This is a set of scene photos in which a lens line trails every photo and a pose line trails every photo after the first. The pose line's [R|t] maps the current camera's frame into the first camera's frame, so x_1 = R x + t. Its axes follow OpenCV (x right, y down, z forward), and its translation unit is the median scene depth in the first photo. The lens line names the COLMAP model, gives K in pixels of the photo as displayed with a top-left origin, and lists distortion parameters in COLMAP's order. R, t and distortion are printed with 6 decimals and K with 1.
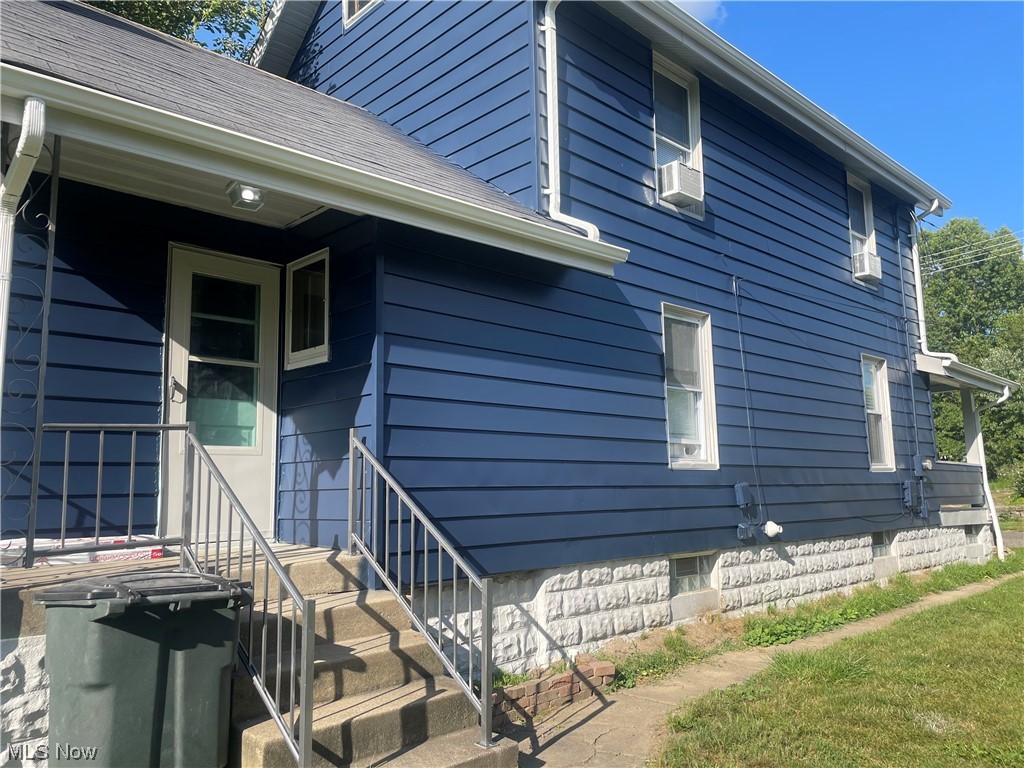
lens RADIAL K [[773.6, 0, 512.1], [0, 773.6, 389.6], [0, 0, 1]] dist [0.076878, -0.100658]
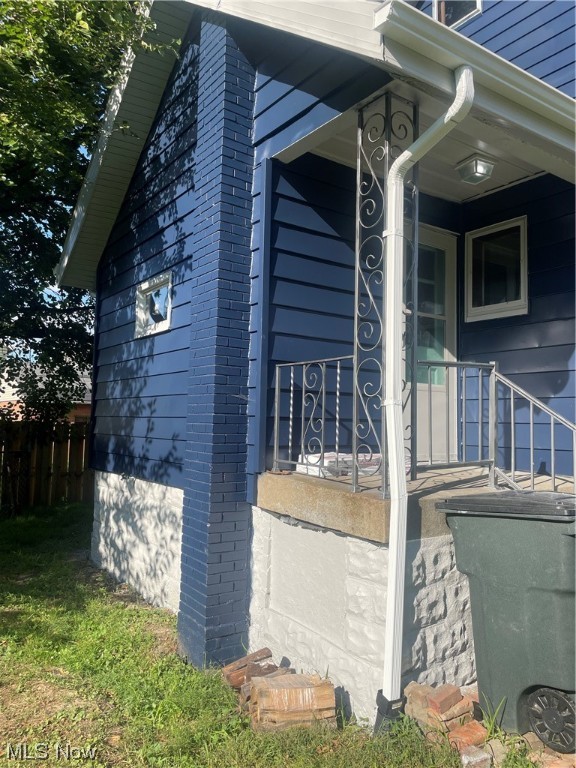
lens RADIAL K [[580.2, 0, 289.3], [0, 580.2, 378.3], [0, 0, 1]] dist [0.076878, -0.100658]
pose [[0.985454, 0.021685, -0.168553, -0.435657], [-0.013002, 0.998539, 0.052445, 0.018933], [0.169444, -0.049491, 0.984296, 0.067233]]
